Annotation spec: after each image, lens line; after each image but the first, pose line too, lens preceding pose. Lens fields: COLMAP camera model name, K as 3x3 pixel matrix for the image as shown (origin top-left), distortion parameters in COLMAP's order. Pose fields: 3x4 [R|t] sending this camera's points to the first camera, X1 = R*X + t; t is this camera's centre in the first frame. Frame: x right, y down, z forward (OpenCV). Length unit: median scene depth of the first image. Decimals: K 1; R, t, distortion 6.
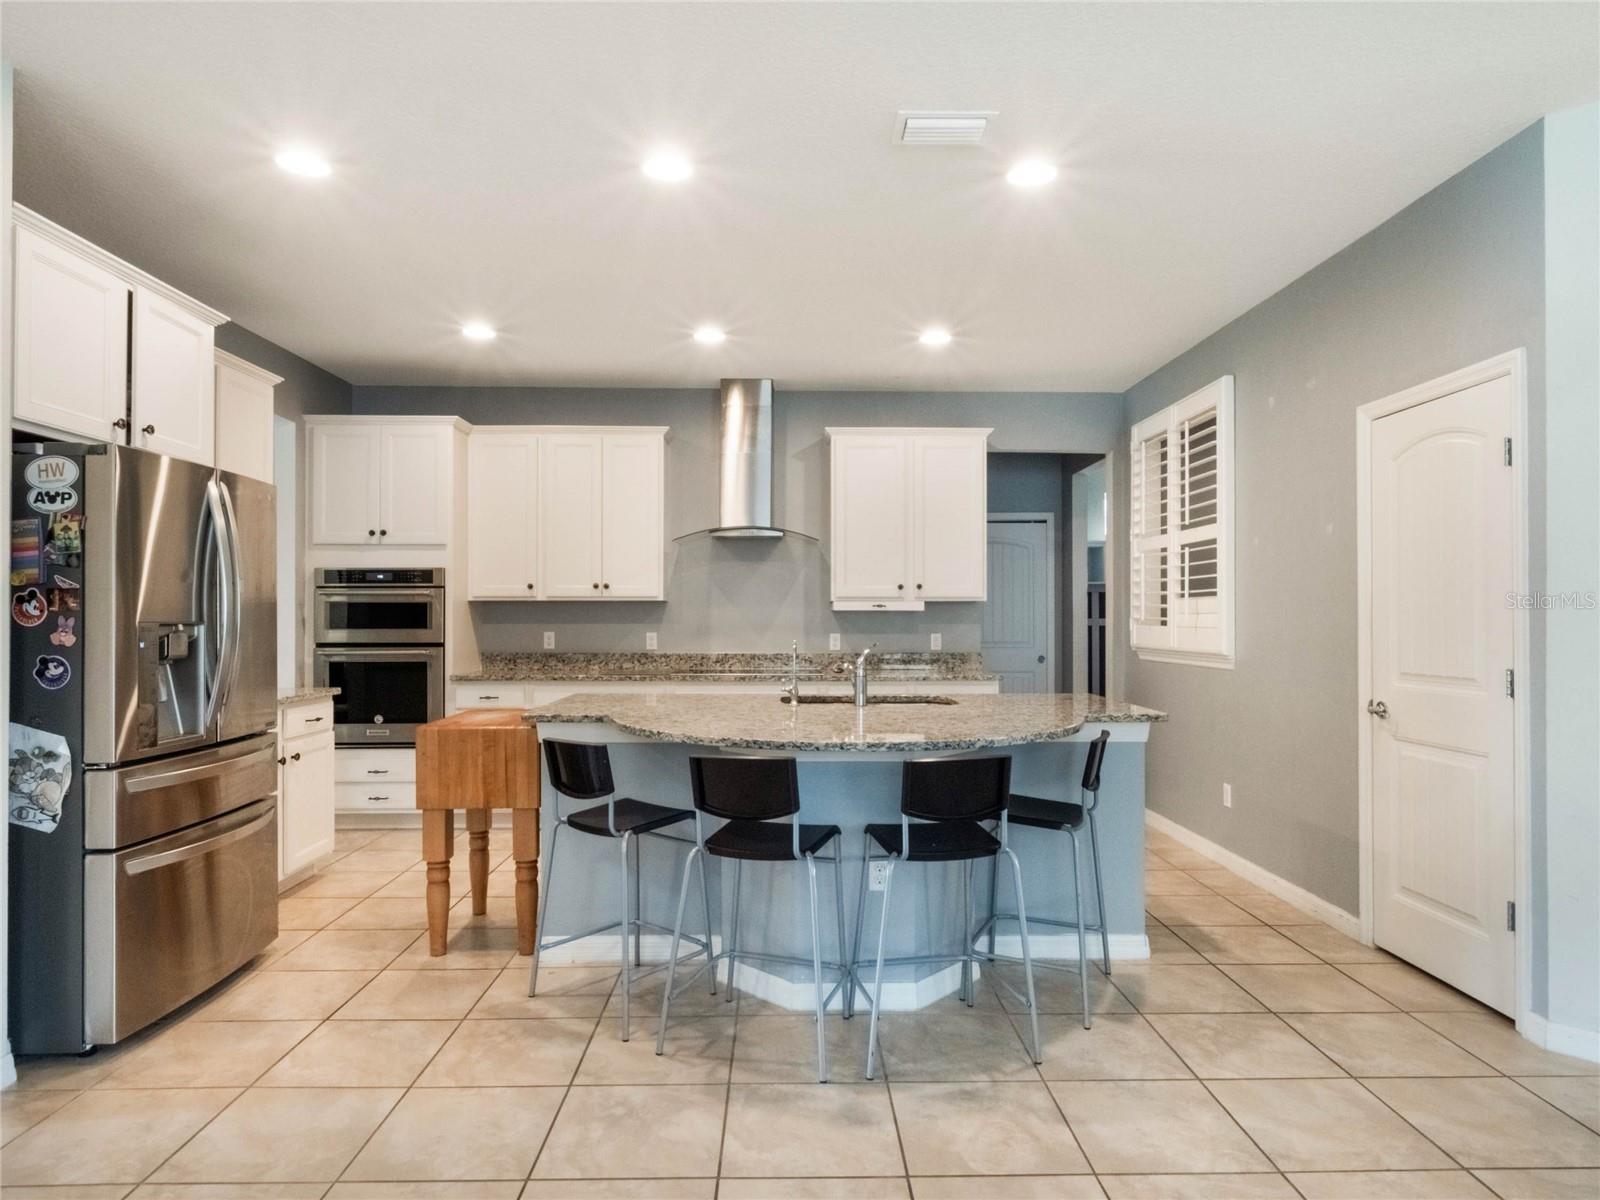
lens RADIAL K [[865.0, 0, 781.0], [0, 865.0, 605.7], [0, 0, 1]] dist [0.002891, -0.003093]
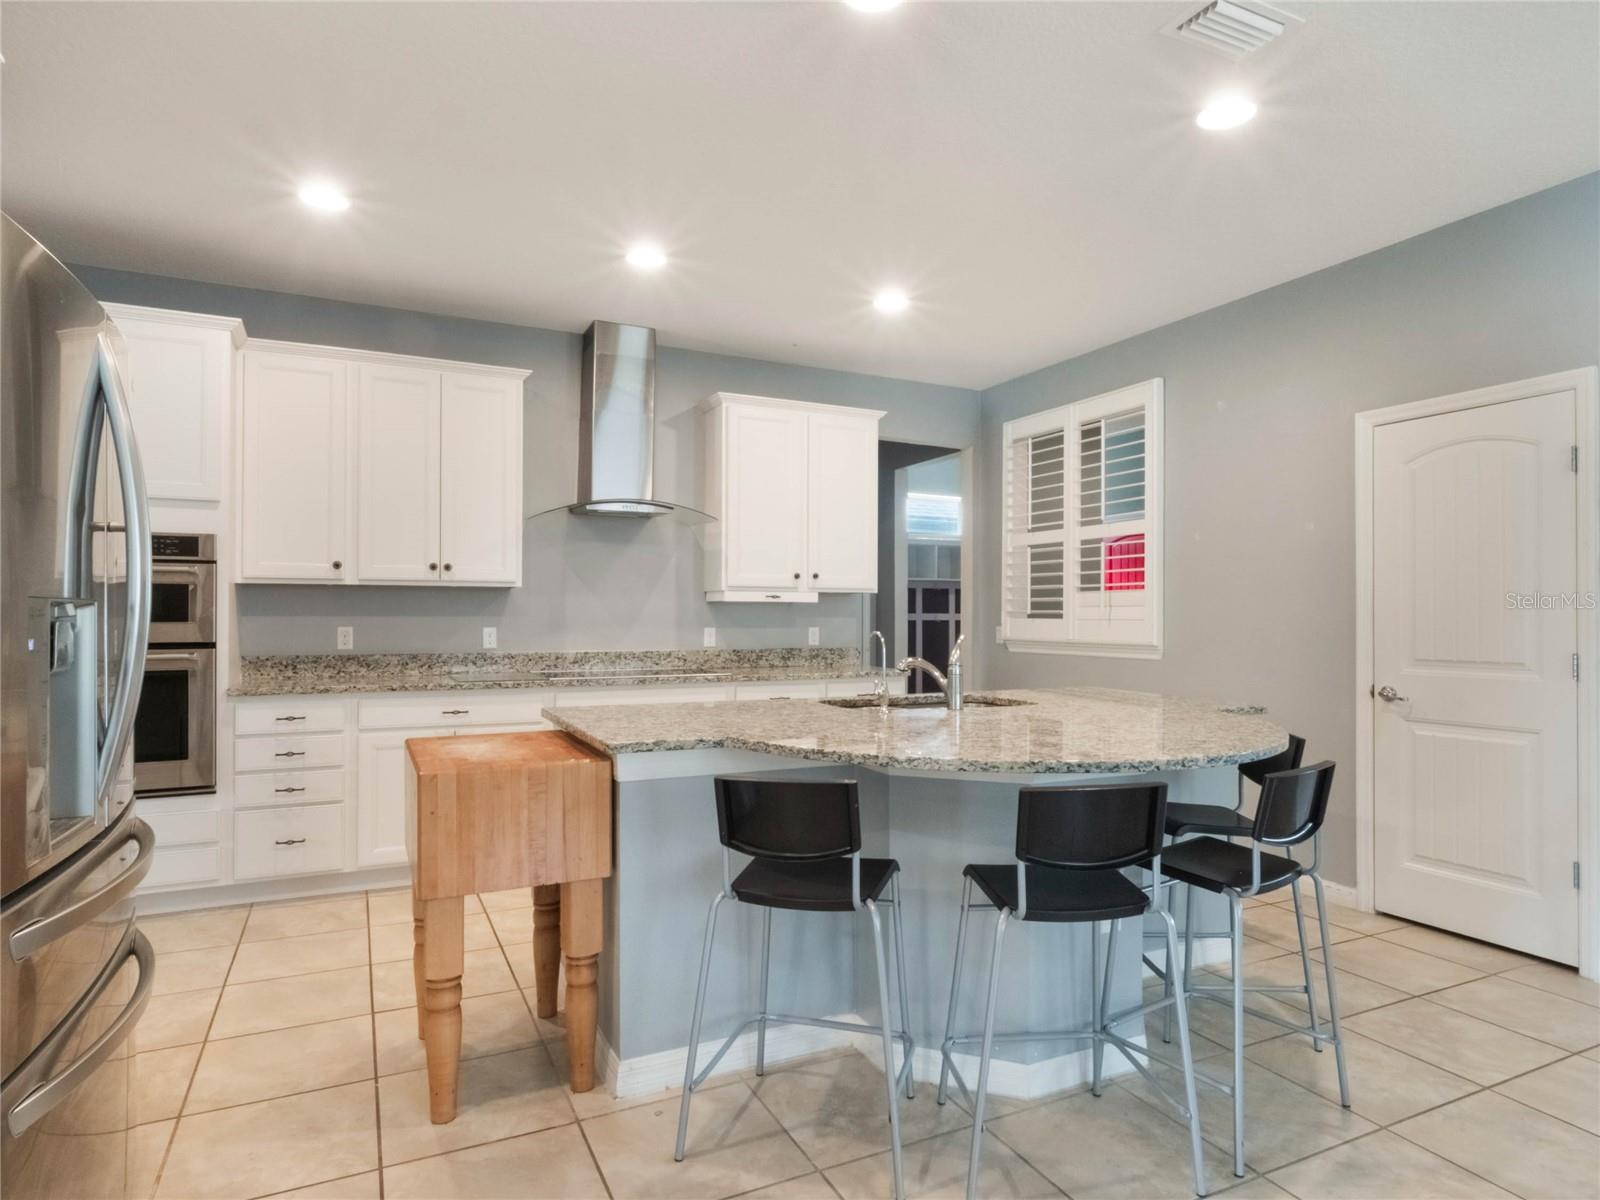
lens RADIAL K [[865.0, 0, 778.4], [0, 865.0, 601.5], [0, 0, 1]] dist [0.002891, -0.003093]
pose [[0.915881, 0.008890, 0.401352, -0.252100], [-0.008485, 0.999960, -0.002785, 0.008058], [-0.401361, -0.000855, 0.915920, 0.178666]]
